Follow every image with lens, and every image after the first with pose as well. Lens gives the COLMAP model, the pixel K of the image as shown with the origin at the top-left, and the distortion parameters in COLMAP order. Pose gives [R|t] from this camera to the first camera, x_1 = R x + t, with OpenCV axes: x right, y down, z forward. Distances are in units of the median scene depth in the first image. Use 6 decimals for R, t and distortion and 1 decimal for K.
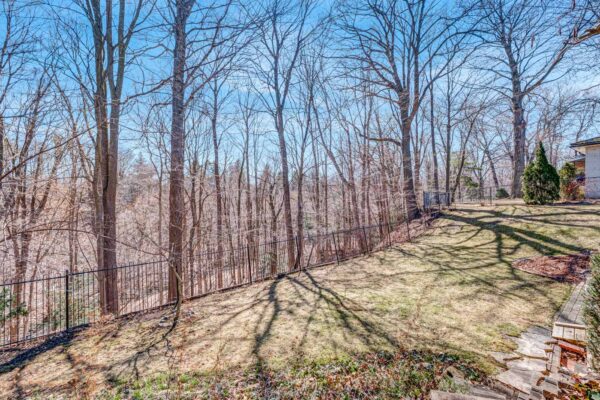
lens RADIAL K [[242.6, 0, 302.8], [0, 242.6, 199.4], [0, 0, 1]] dist [-0.009052, 0.000257]
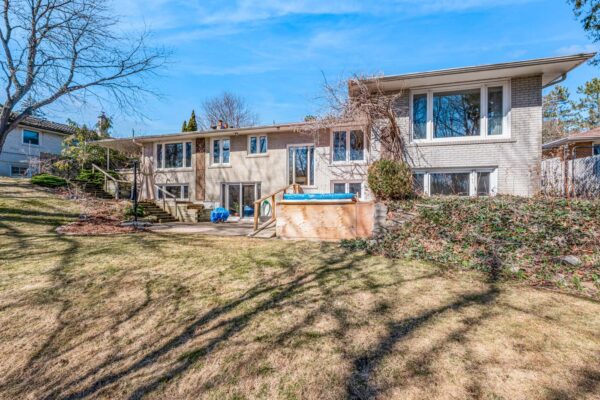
lens RADIAL K [[242.6, 0, 302.8], [0, 242.6, 199.4], [0, 0, 1]] dist [-0.009052, 0.000257]
pose [[-0.574486, 0.004433, 0.818503, -0.297962], [0.005632, 0.999983, -0.001463, 0.230913], [-0.818495, 0.003769, -0.574501, 1.222097]]
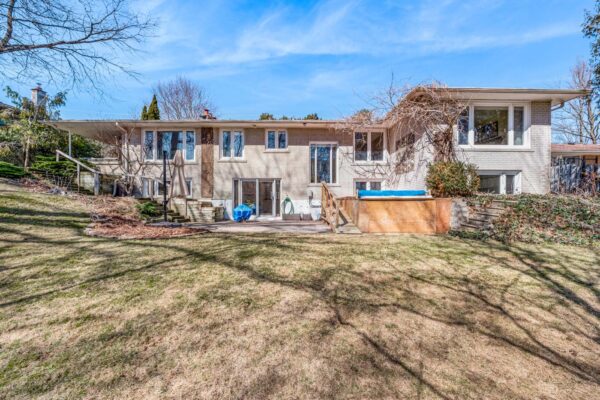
lens RADIAL K [[242.6, 0, 302.8], [0, 242.6, 199.4], [0, 0, 1]] dist [-0.009052, 0.000257]
pose [[-0.768679, 0.000164, 0.639634, 0.195760], [0.001328, 0.999998, 0.001340, 0.245218], [-0.639633, 0.001879, -0.768678, 1.742508]]
